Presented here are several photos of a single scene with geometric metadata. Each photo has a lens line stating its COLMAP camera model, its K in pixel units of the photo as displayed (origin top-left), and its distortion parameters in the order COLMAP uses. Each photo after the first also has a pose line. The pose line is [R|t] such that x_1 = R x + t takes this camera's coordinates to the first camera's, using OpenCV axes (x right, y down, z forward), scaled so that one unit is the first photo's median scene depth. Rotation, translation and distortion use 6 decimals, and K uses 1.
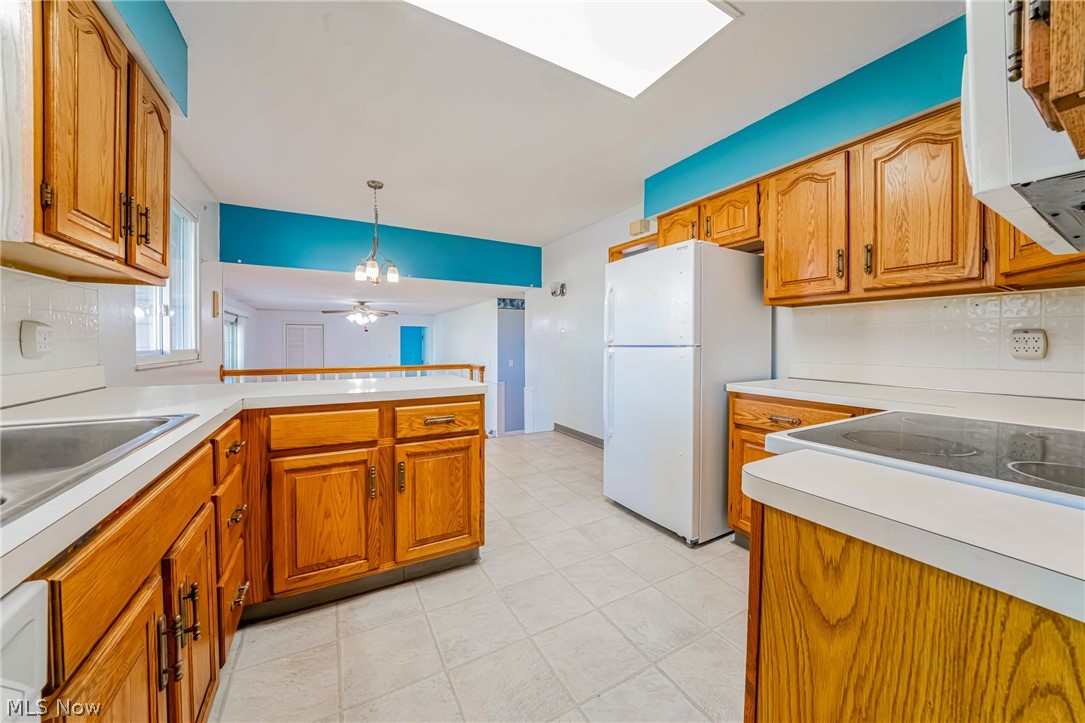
lens RADIAL K [[377.7, 0, 539.1], [0, 377.7, 340.6], [0, 0, 1]] dist [-0.008782, 0.000291]
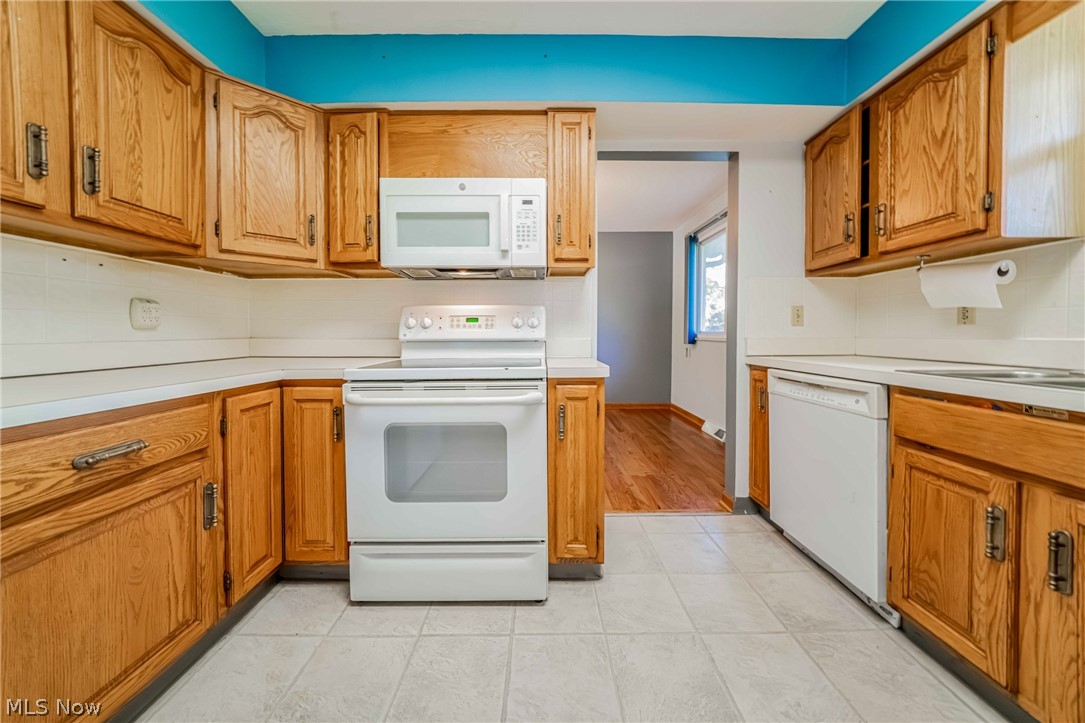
lens RADIAL K [[377.7, 0, 539.1], [0, 377.7, 340.6], [0, 0, 1]] dist [-0.008782, 0.000291]
pose [[-0.877925, -0.012133, 0.478645, -0.026209], [-0.008807, 0.999919, 0.009192, 0.018083], [-0.478717, 0.003855, -0.877961, 0.405314]]
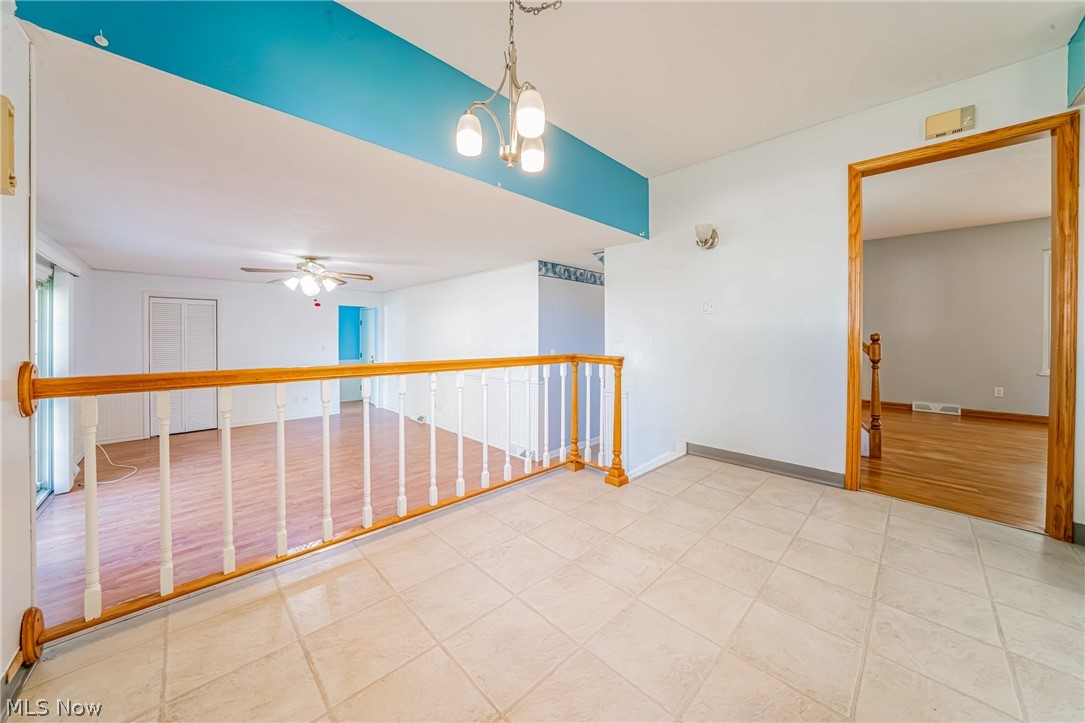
lens RADIAL K [[377.7, 0, 539.1], [0, 377.7, 340.6], [0, 0, 1]] dist [-0.008782, 0.000291]
pose [[0.966525, -0.002358, 0.256560, -0.361308], [-0.003397, 0.999753, 0.021985, 0.024482], [-0.256549, -0.022121, 0.966278, 0.412902]]
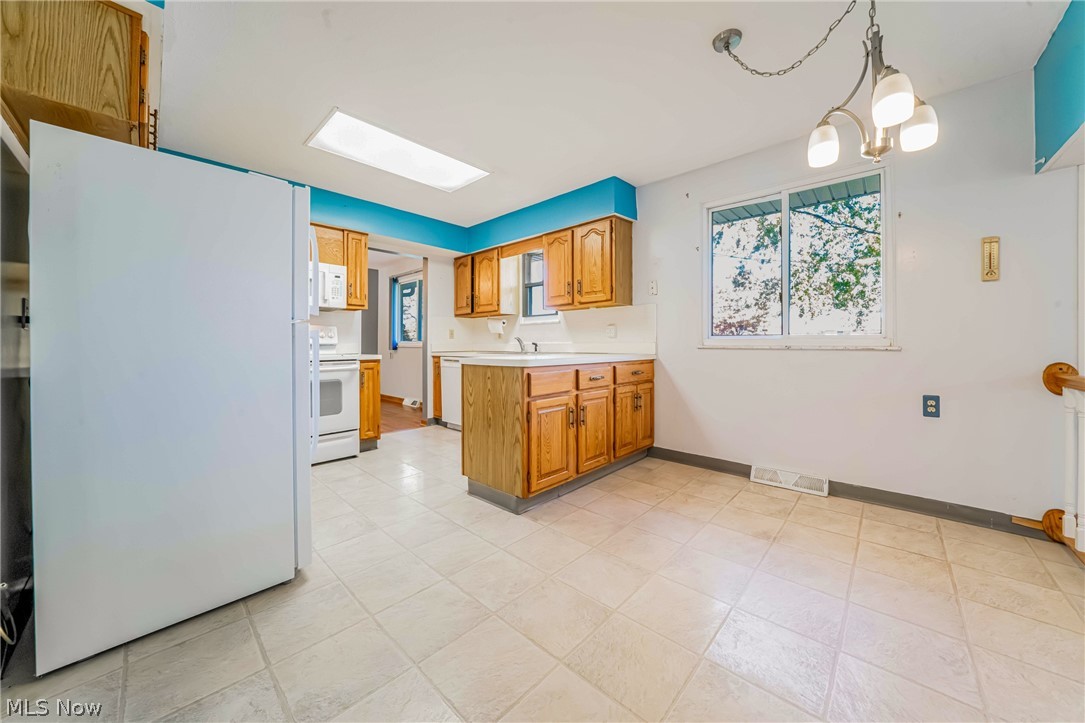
lens RADIAL K [[379.3, 0, 540.7], [0, 379.3, 345.3], [0, 0, 1]] dist [-0.023293, 0.000102]
pose [[-0.951576, -0.002923, -0.307399, 0.002237], [0.000717, 0.999931, -0.011730, 0.031502], [0.307412, -0.011383, -0.951508, 0.883592]]
